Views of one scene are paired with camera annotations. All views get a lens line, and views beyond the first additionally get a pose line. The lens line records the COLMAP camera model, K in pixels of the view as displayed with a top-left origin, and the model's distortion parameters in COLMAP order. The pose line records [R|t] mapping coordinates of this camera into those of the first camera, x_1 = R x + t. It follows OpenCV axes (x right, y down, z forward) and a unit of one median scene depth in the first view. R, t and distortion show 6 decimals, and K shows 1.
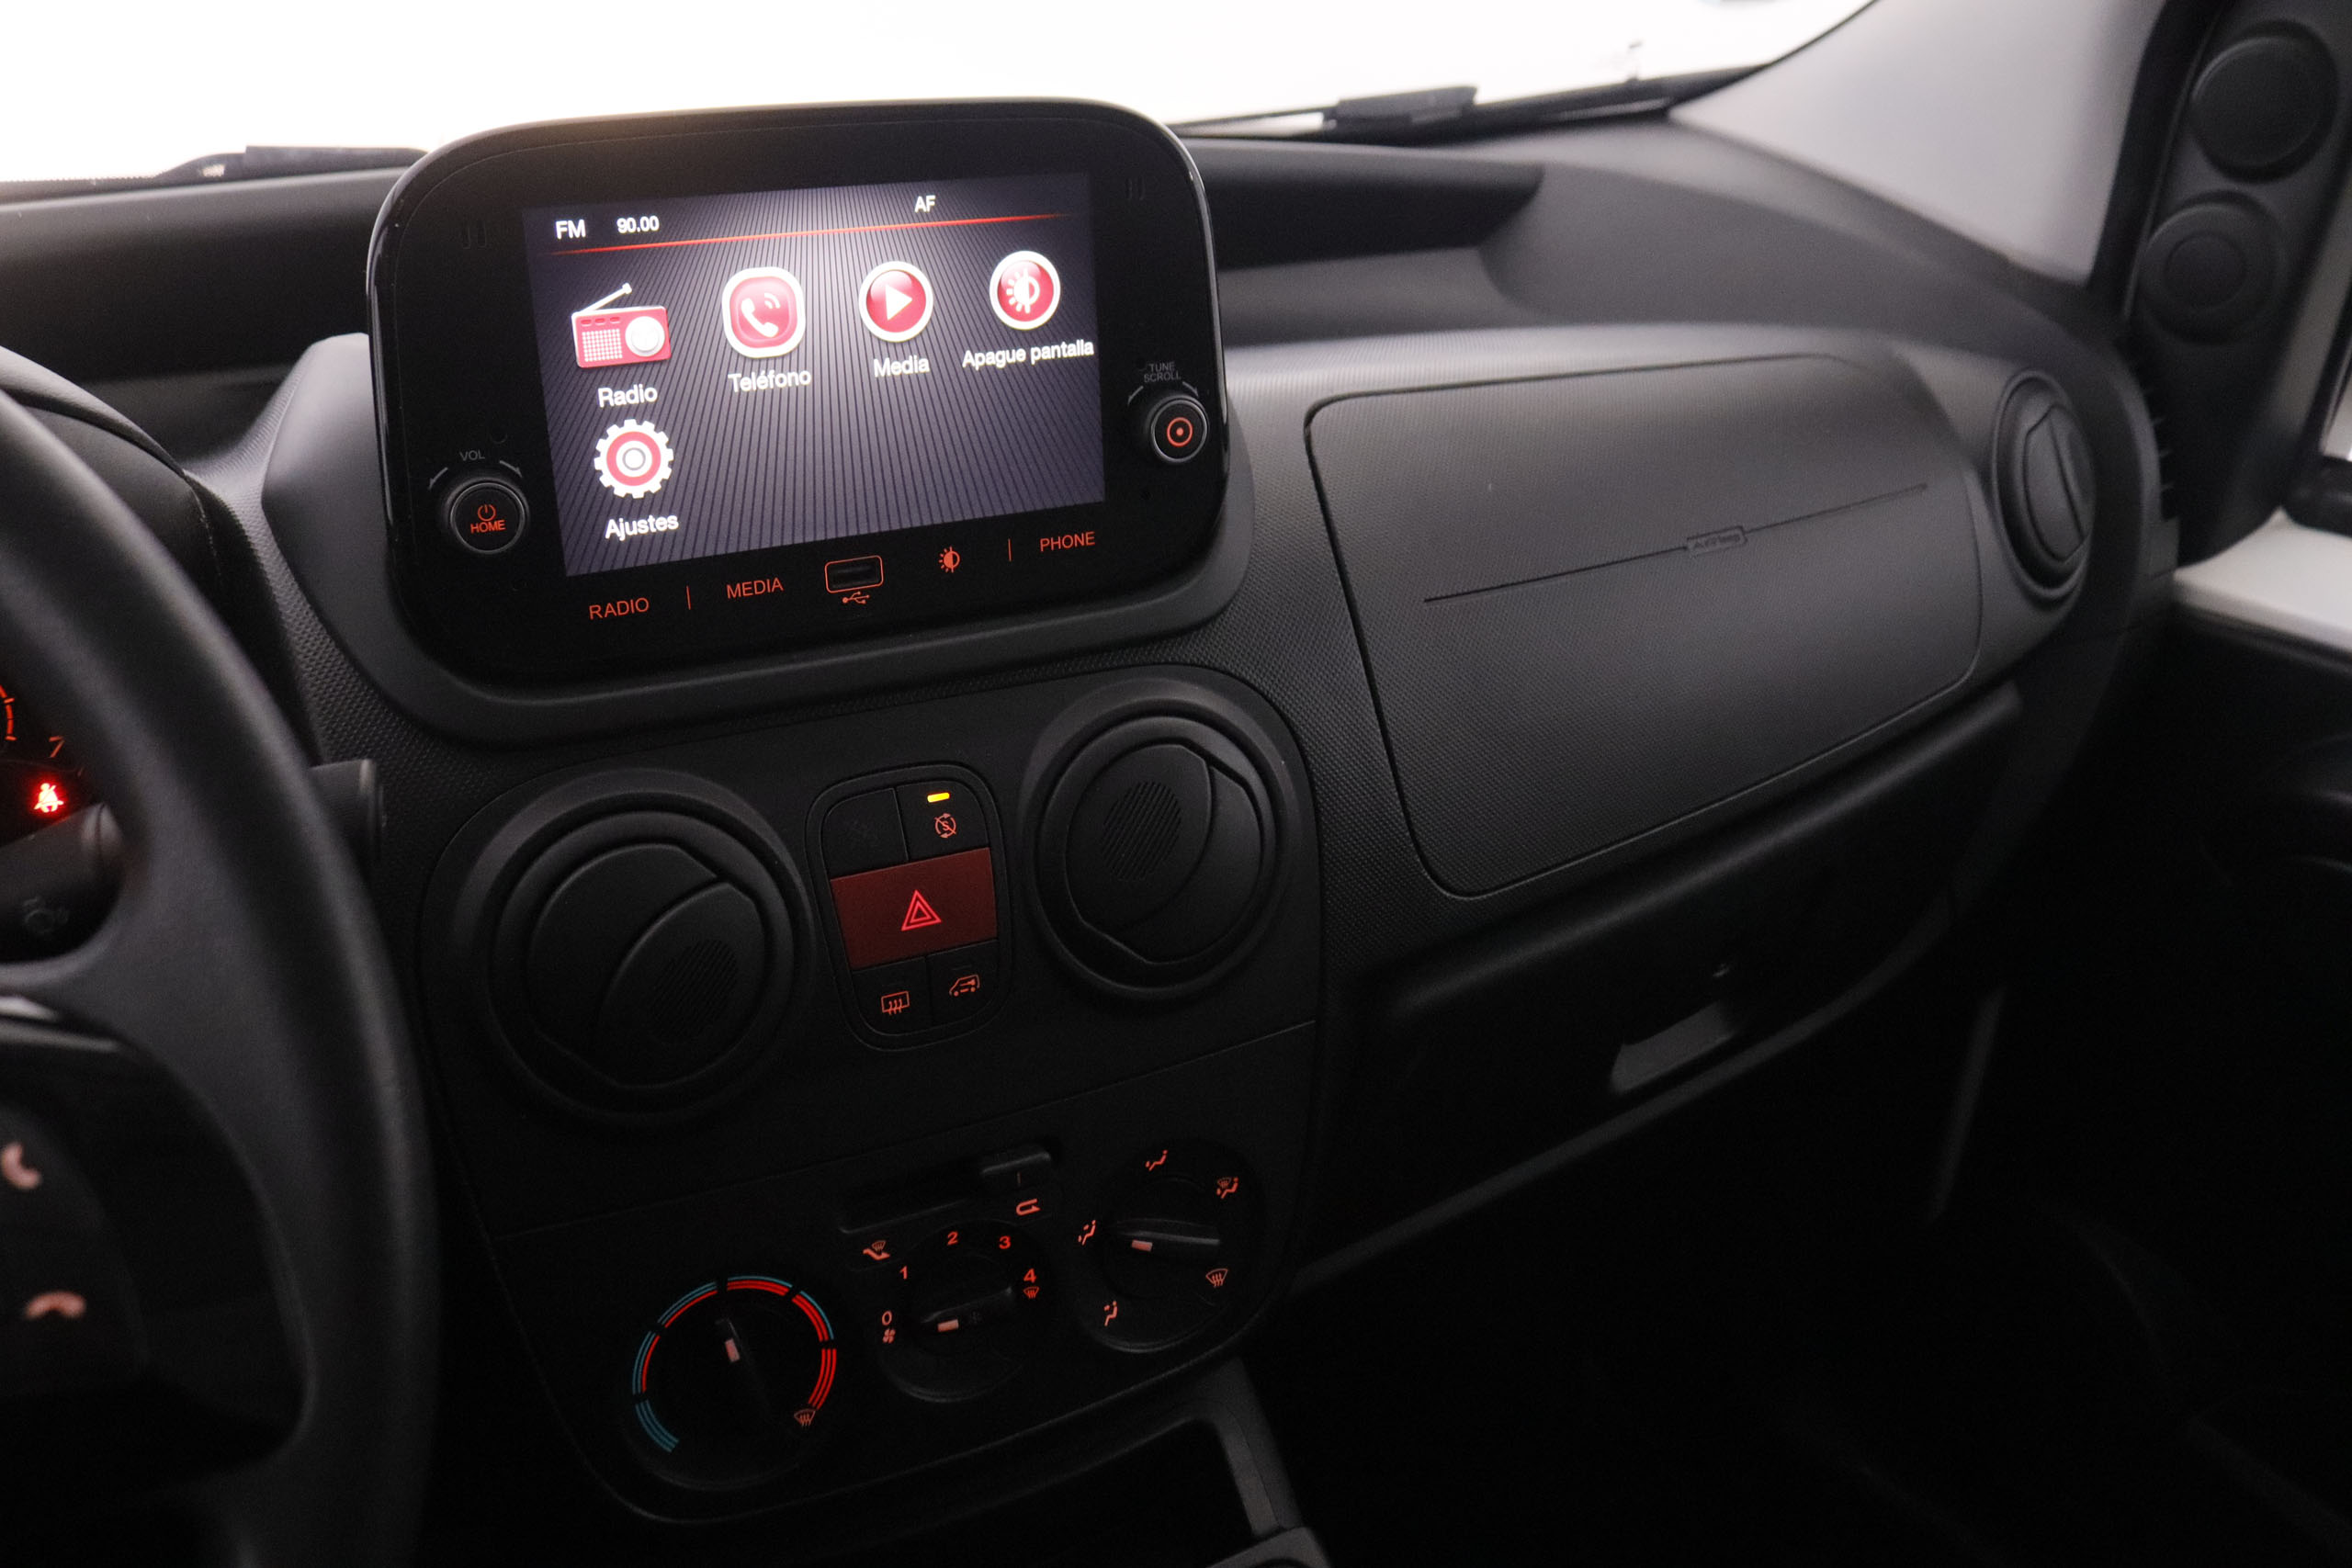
lens RADIAL K [[1870.0, 0, 1173.6], [0, 1870.0, 750.4], [0, 0, 1]] dist [-0.171773, 0.149929]
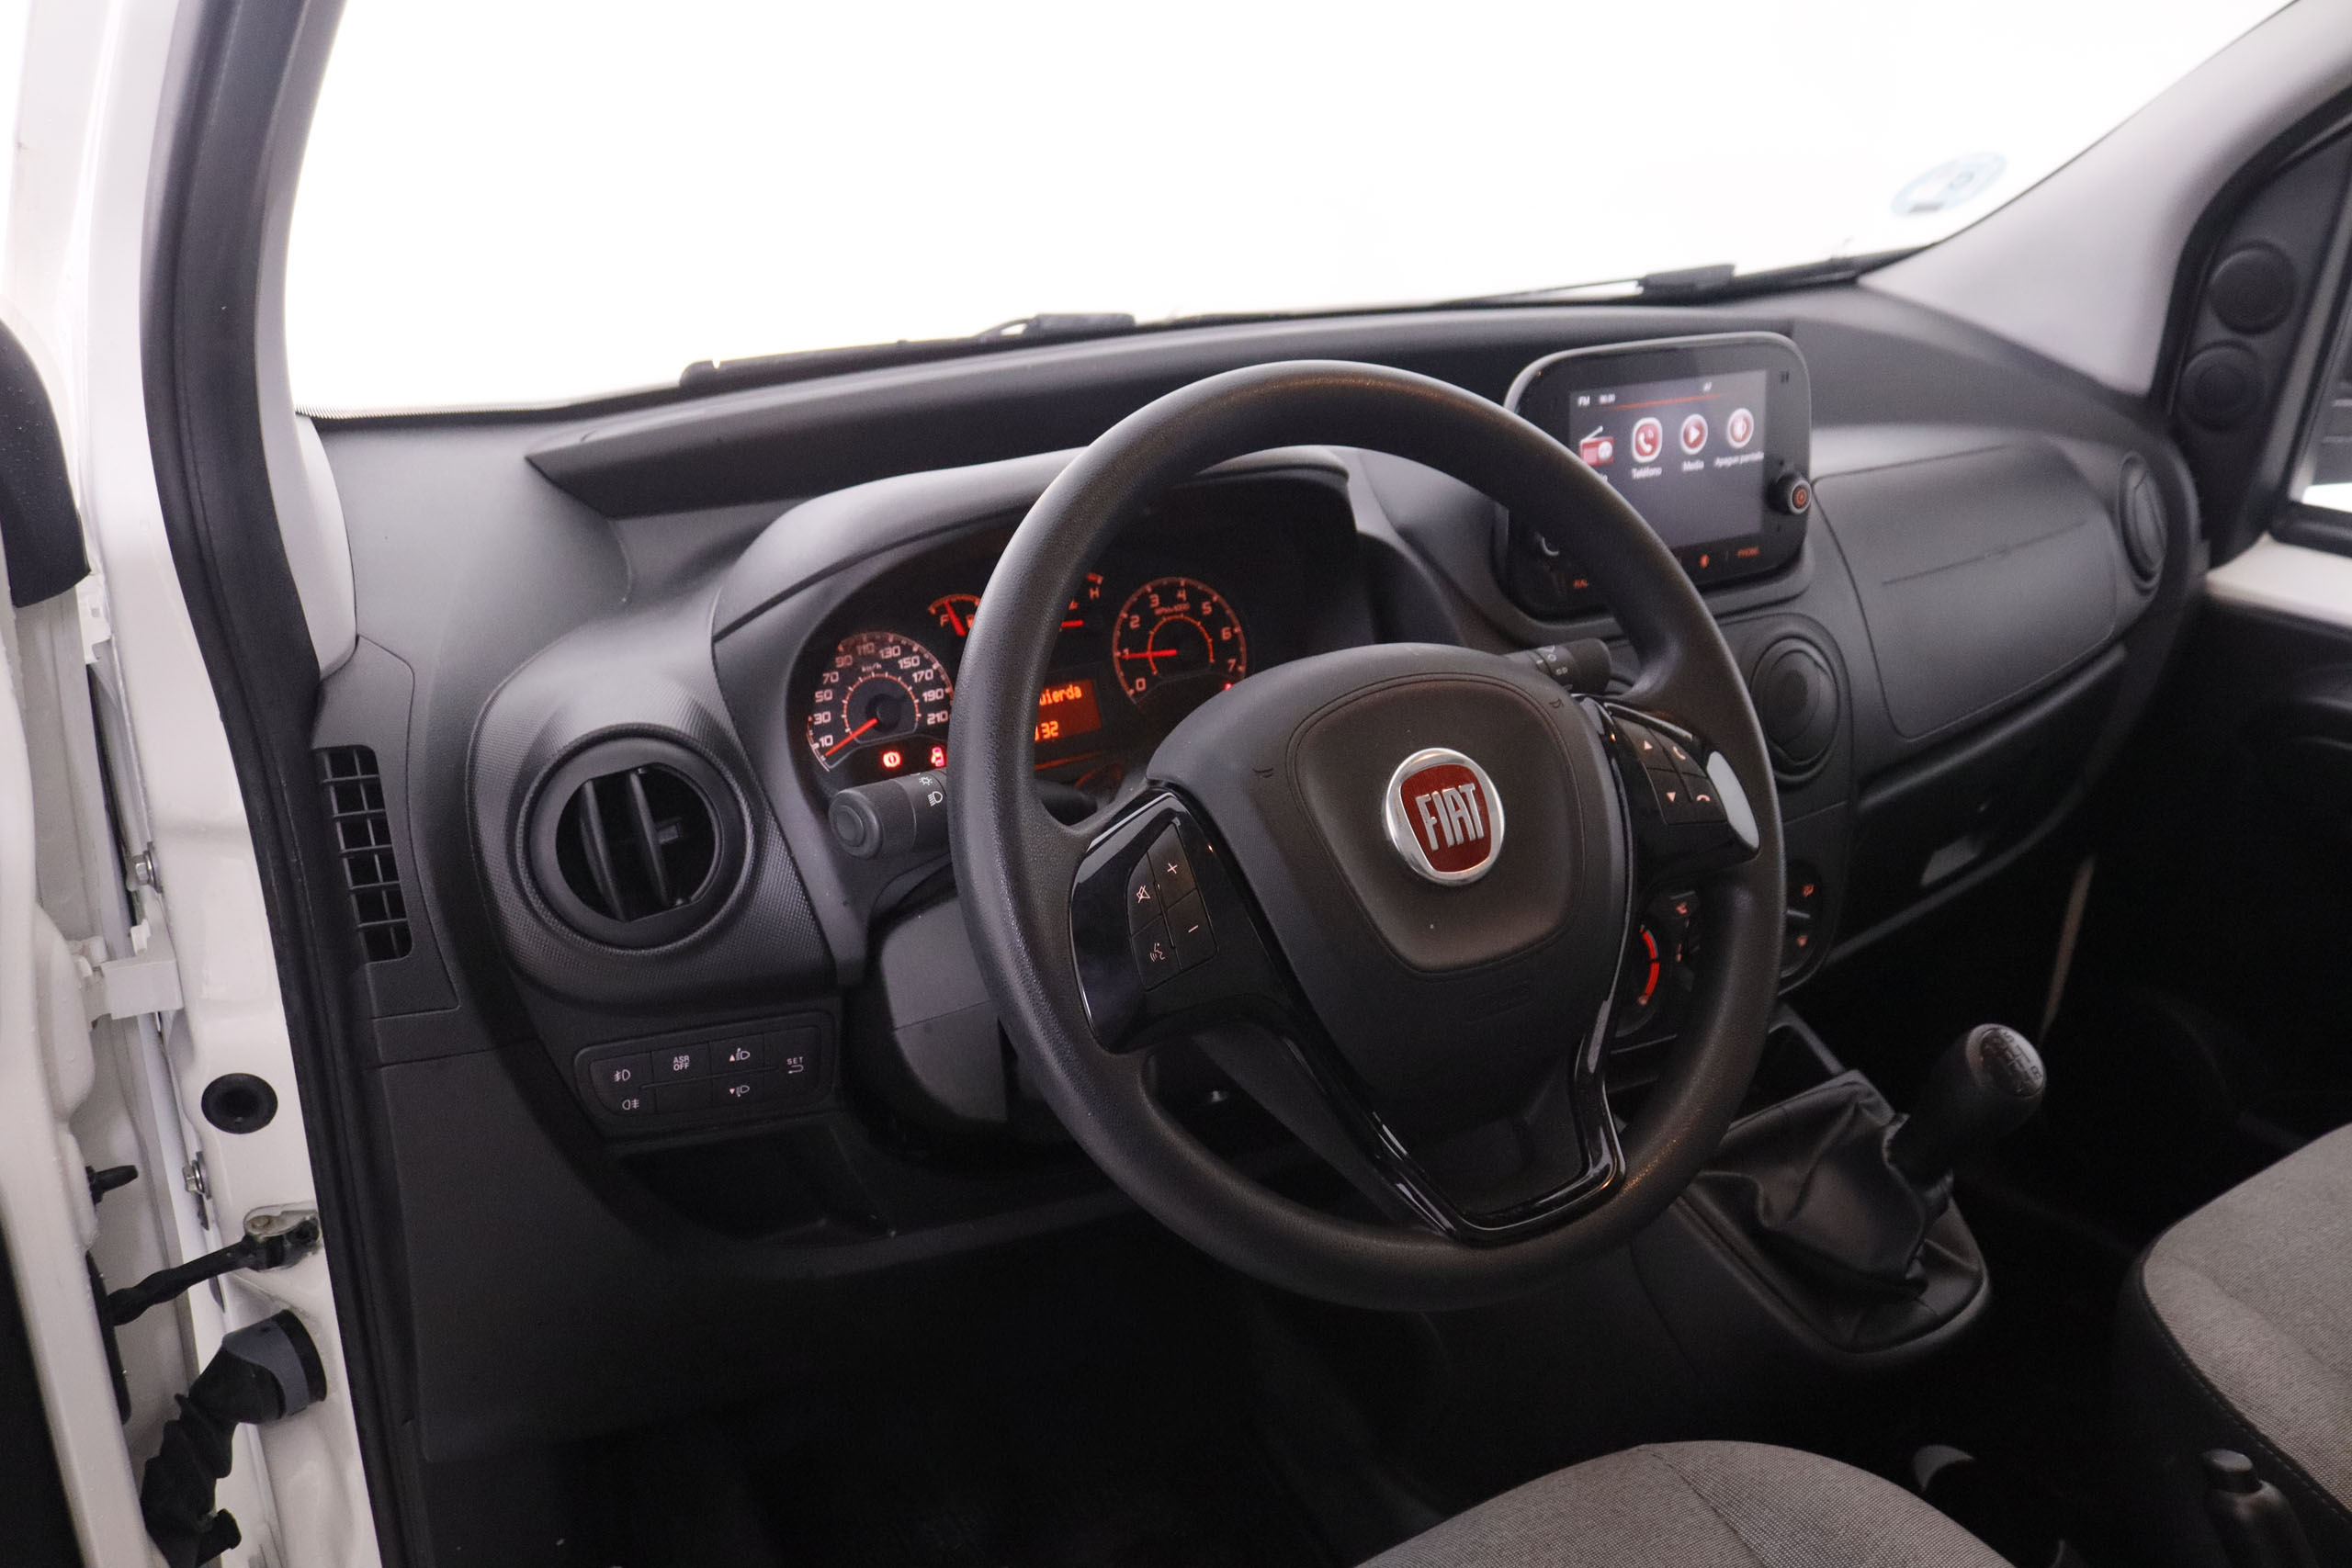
lens RADIAL K [[1886.8, 0, 1176.0], [0, 1886.8, 784.0], [0, 0, 1]] dist [-0.179127, 0.143346]
pose [[0.997659, -0.030015, 0.061439, -0.837986], [0.031241, 0.999329, -0.019107, 0.162528], [-0.060824, 0.020981, 0.997928, -0.984699]]
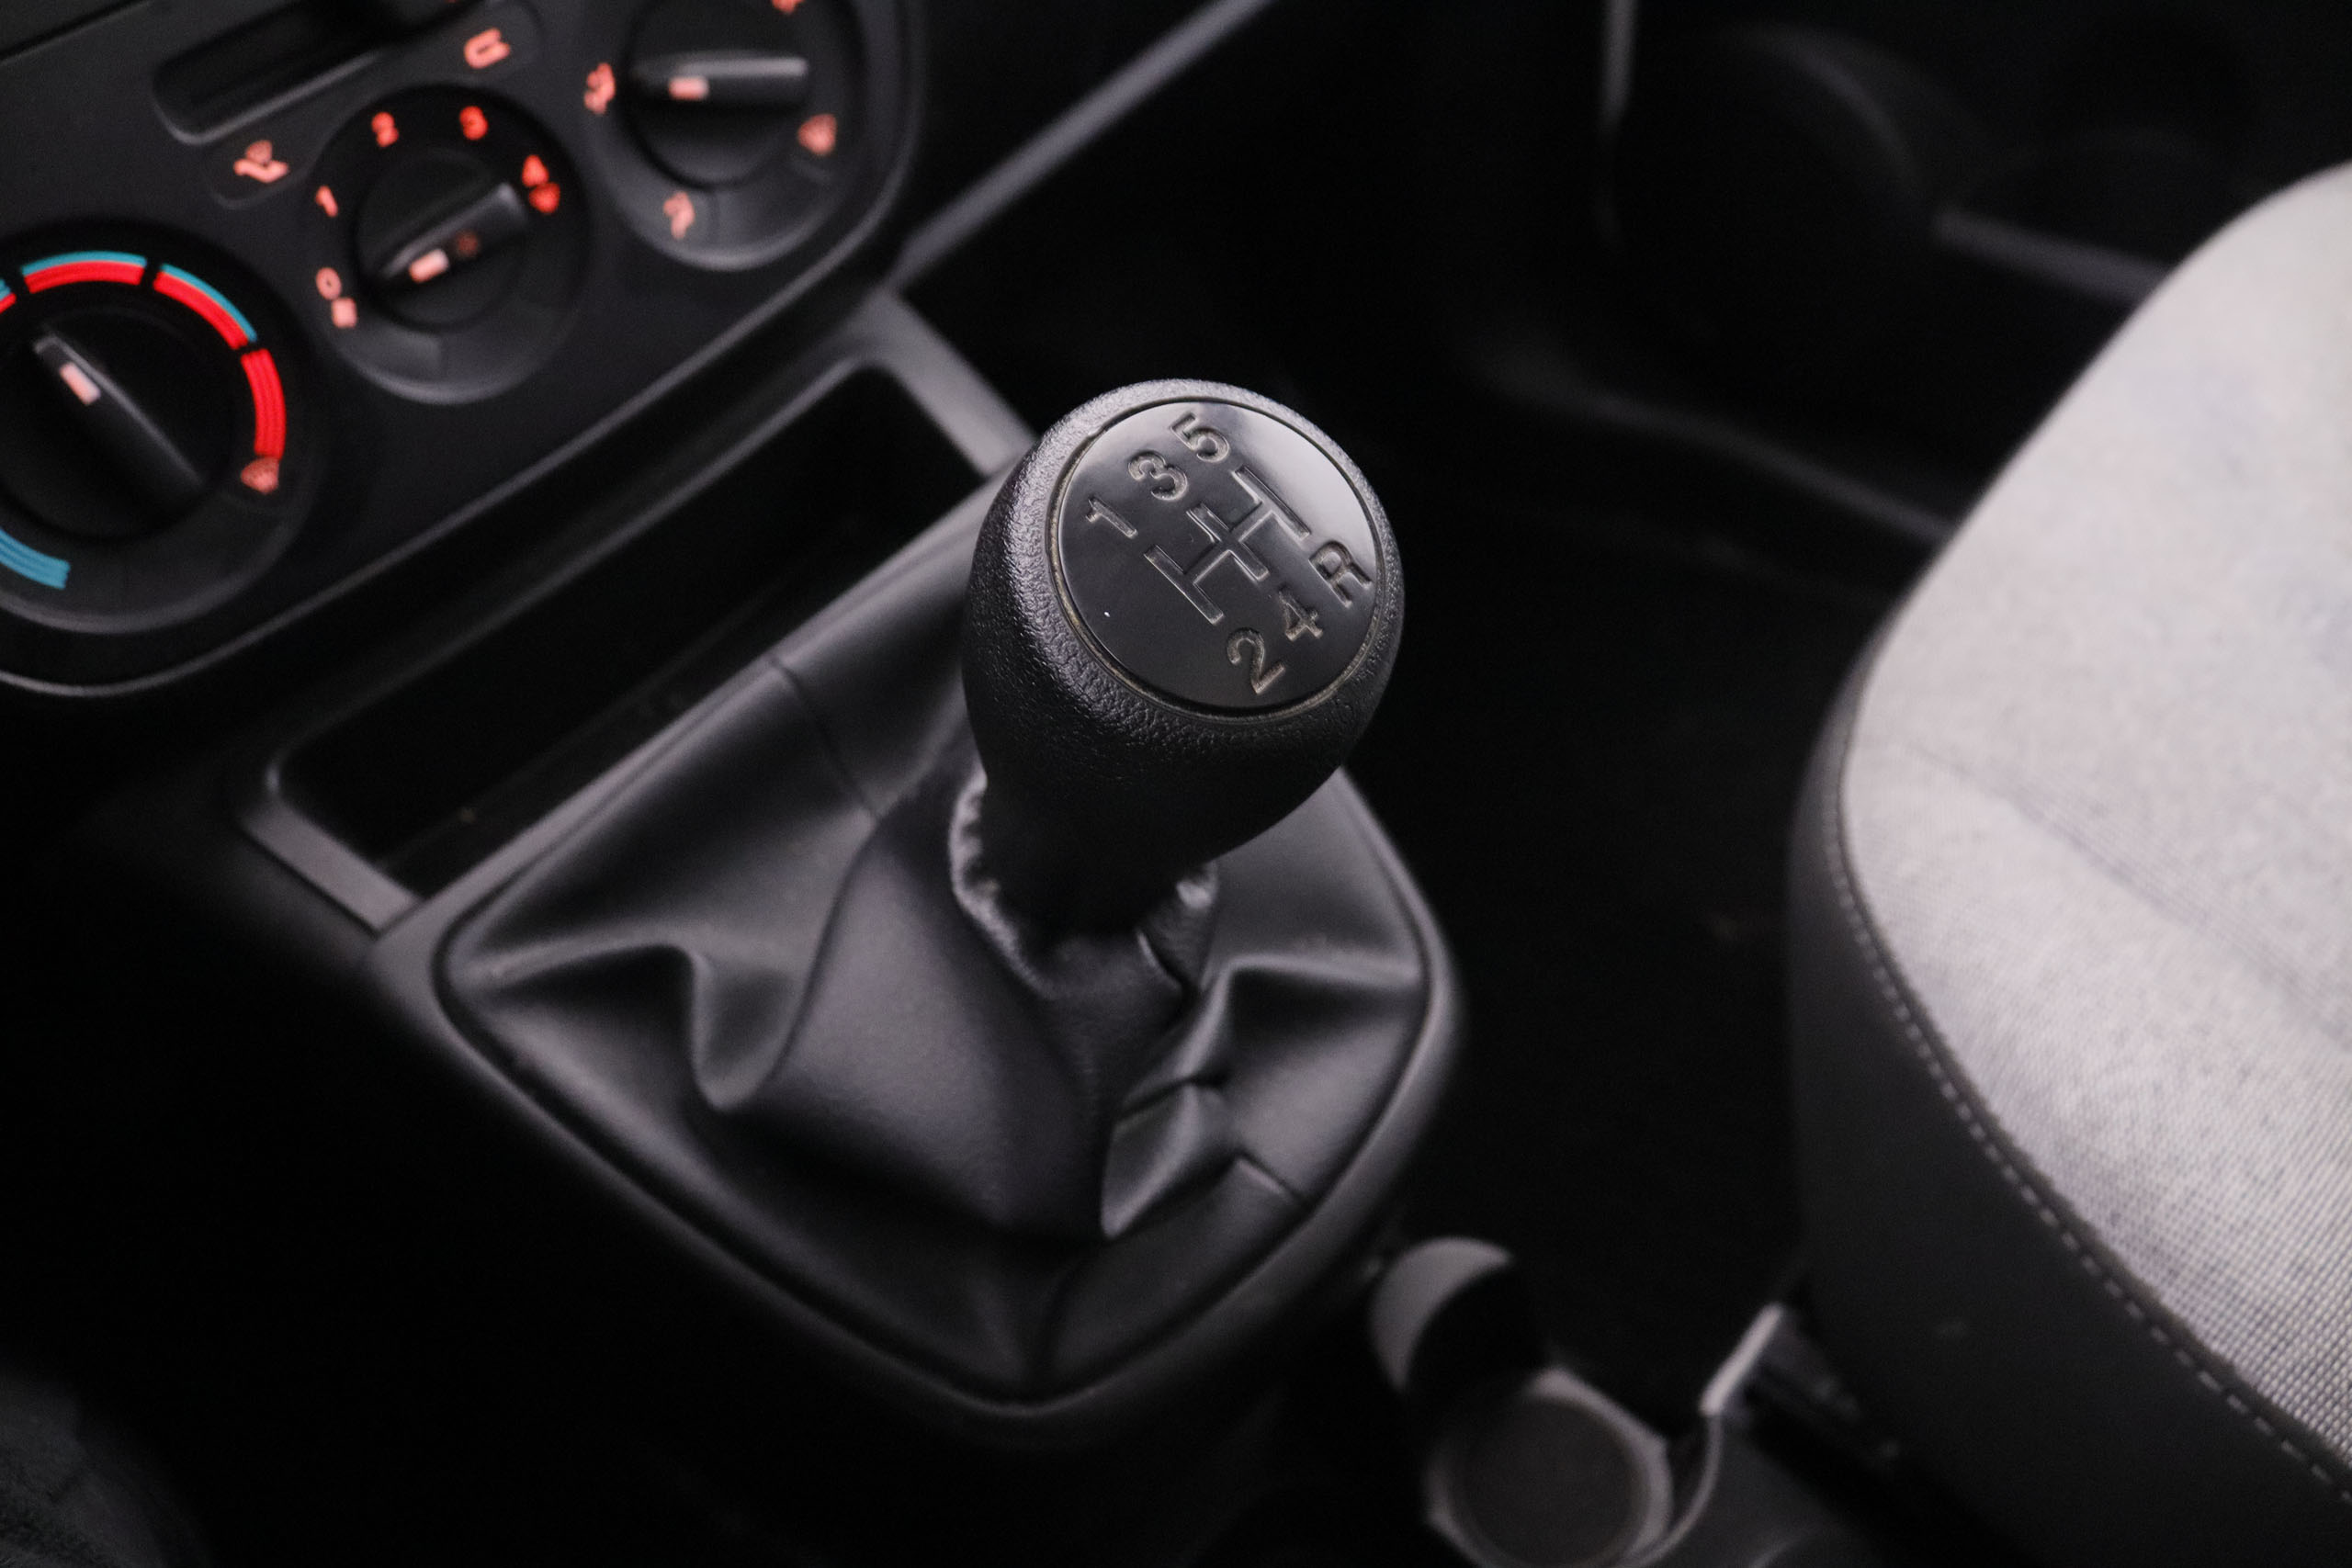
lens RADIAL K [[1870.0, 0, 1173.6], [0, 1870.0, 750.4], [0, 0, 1]] dist [-0.171773, 0.149929]
pose [[0.933281, -0.328994, 0.144049, -0.029397], [0.252584, 0.886390, 0.387961, 0.296544], [-0.255320, -0.325692, 0.910350, 0.328548]]
